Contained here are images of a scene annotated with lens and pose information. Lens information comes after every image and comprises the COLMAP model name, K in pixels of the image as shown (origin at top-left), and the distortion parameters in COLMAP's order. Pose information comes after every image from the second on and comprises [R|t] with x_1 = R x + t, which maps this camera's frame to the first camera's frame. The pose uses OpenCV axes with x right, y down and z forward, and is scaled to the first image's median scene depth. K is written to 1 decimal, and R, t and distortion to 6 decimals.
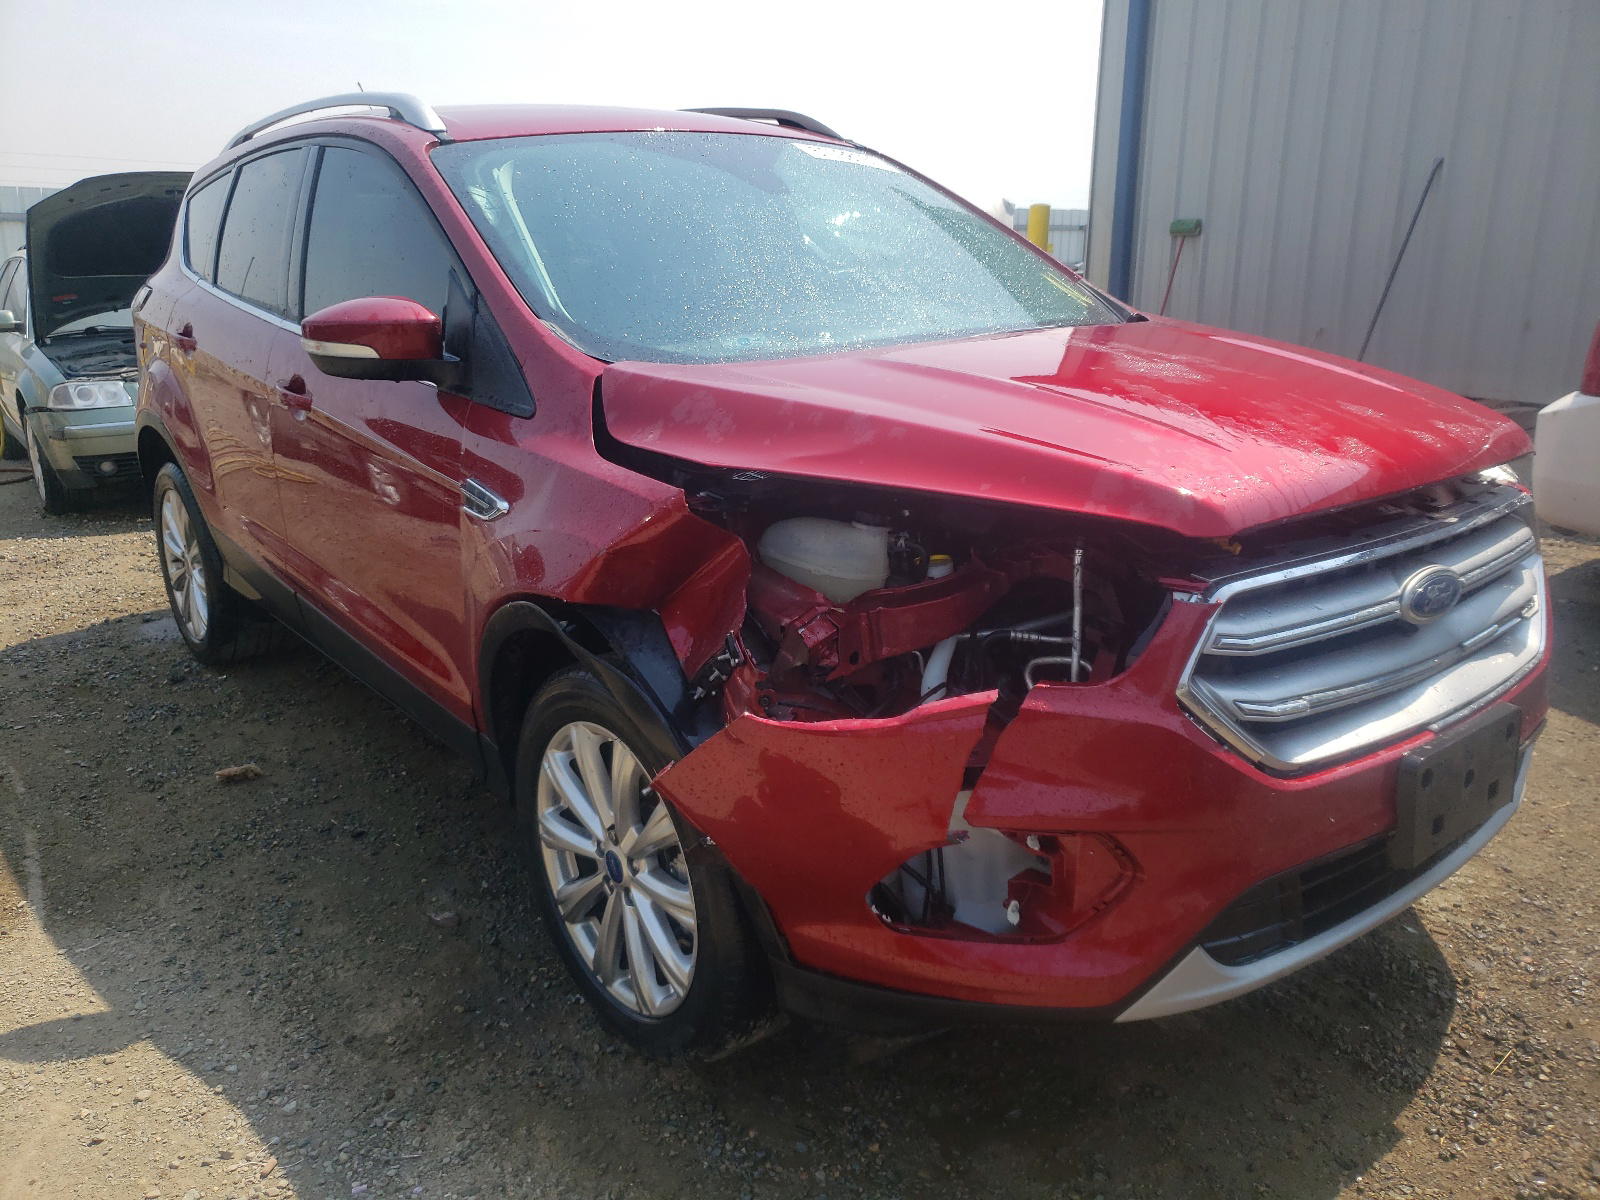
lens RADIAL K [[1215.2, 0, 800.7], [0, 1215.2, 603.4], [0, 0, 1]] dist [0.005330, 0.000473]
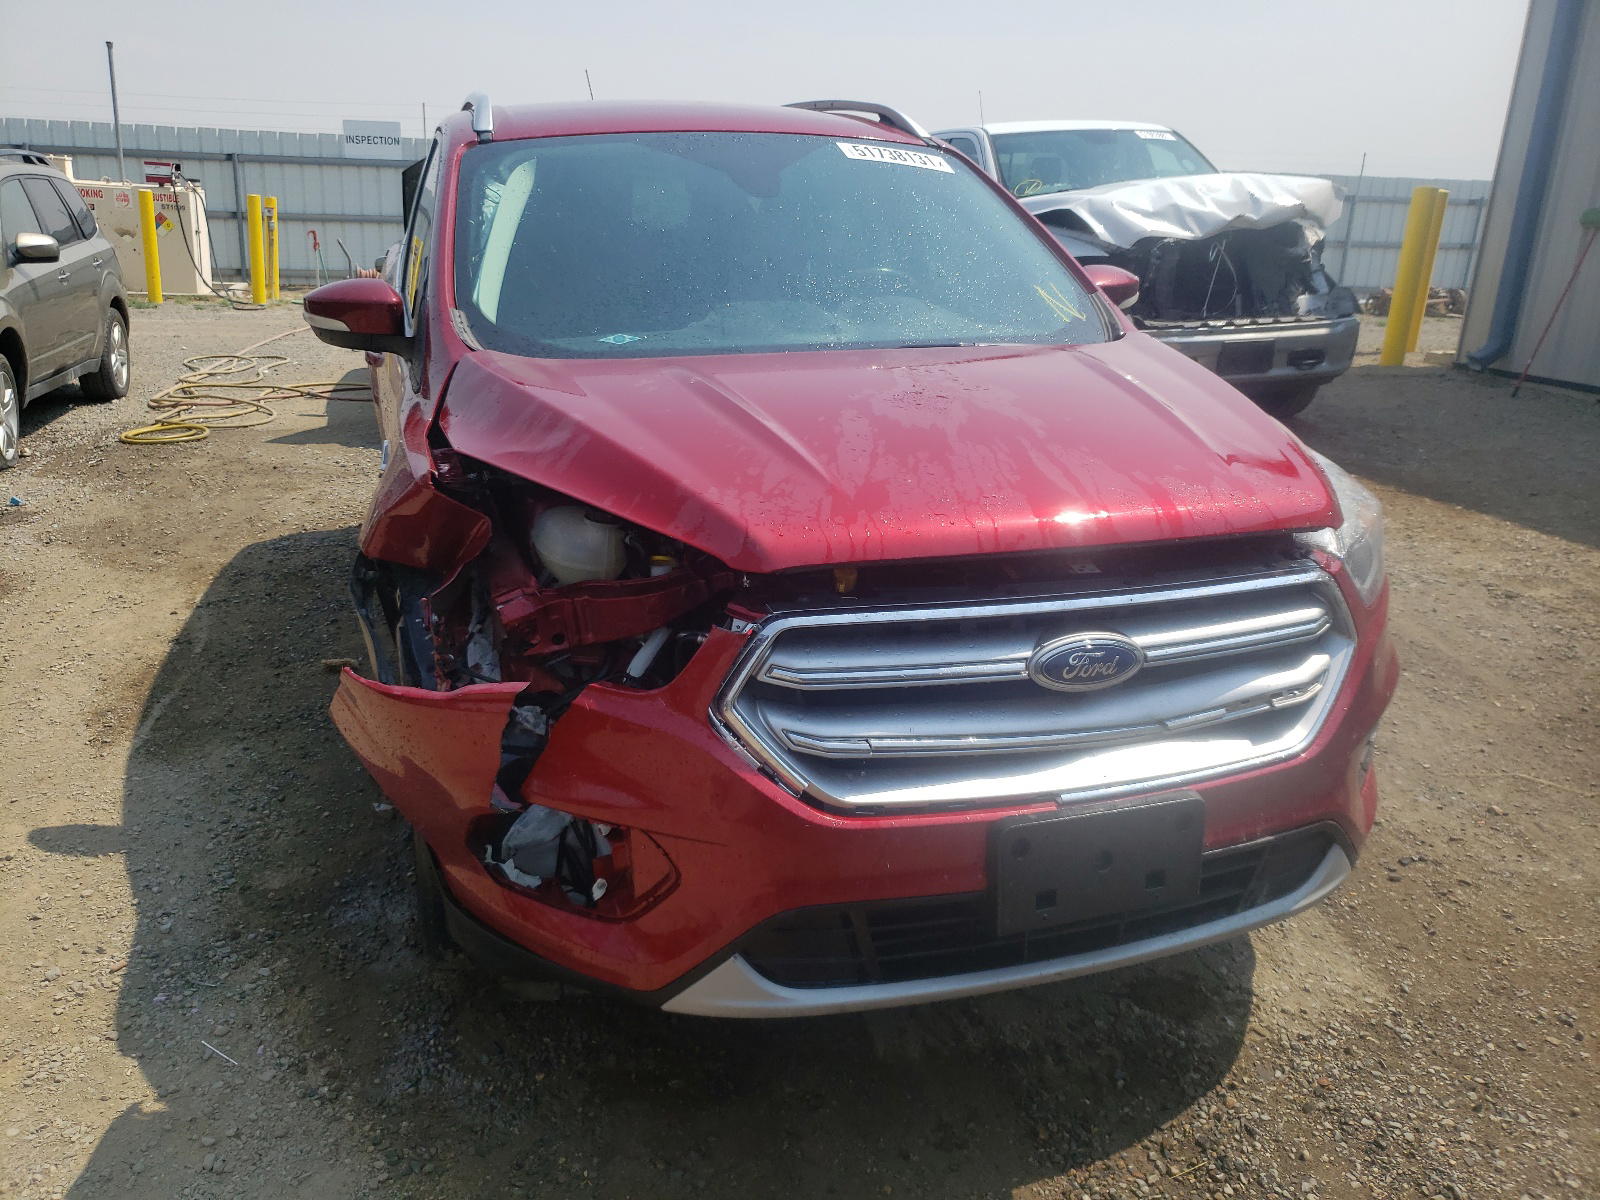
lens RADIAL K [[1215.2, 0, 802.8], [0, 1215.2, 596.4], [0, 0, 1]] dist [0.005330, 0.000473]
pose [[0.938246, 0.137602, -0.317427, 0.576975], [-0.129418, 0.990483, 0.046833, -0.070975], [0.320850, -0.002860, 0.947126, 0.023999]]
